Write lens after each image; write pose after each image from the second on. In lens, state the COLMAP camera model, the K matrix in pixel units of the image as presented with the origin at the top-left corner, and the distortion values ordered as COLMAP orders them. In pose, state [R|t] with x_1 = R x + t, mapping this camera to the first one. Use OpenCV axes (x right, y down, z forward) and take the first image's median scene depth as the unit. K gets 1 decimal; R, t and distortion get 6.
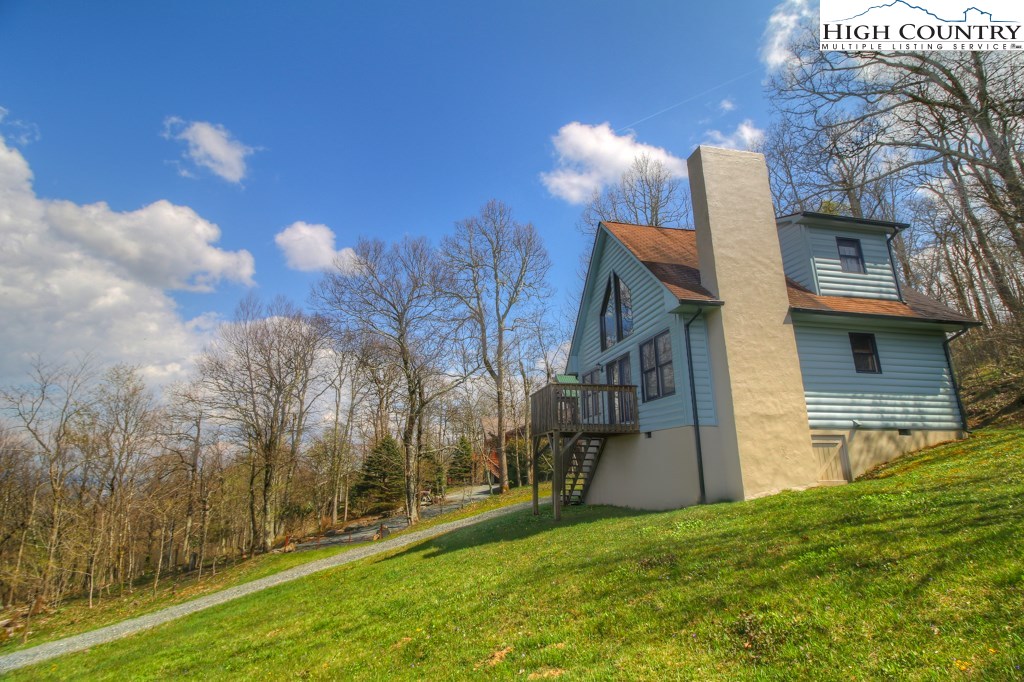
lens RADIAL K [[471.3, 0, 510.7], [0, 471.3, 348.4], [0, 0, 1]] dist [-0.003510, -0.011671]
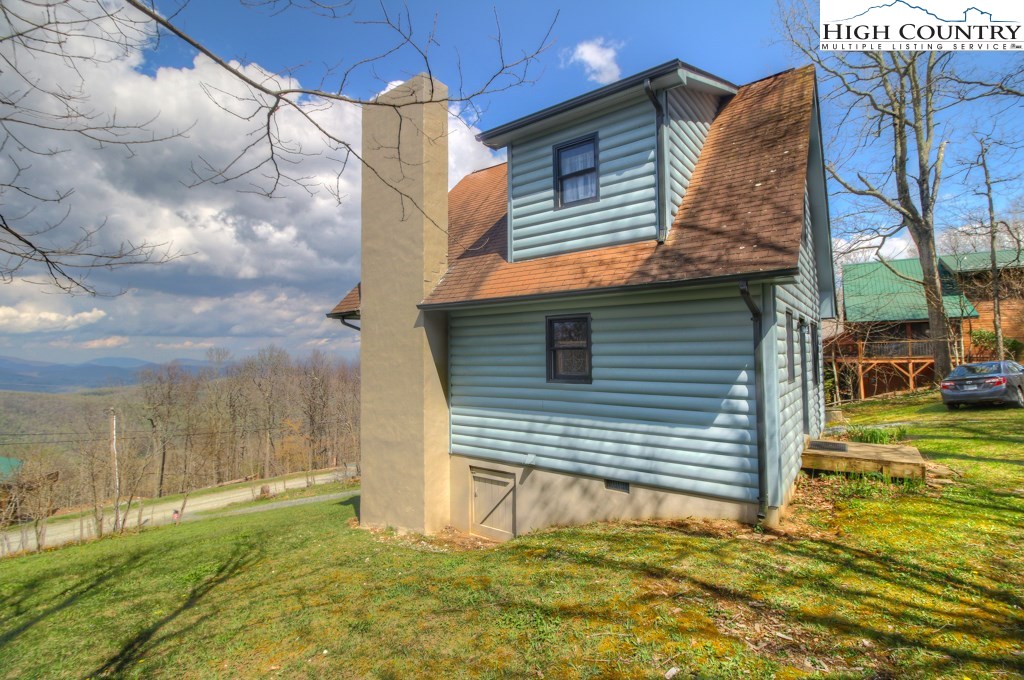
lens RADIAL K [[471.3, 0, 510.9], [0, 471.3, 332.0], [0, 0, 1]] dist [-0.003510, -0.011671]
pose [[0.664746, -0.033668, -0.746311, 1.198766], [0.197675, 0.971305, 0.132253, -0.110097], [0.720443, -0.235442, 0.652326, 0.569099]]
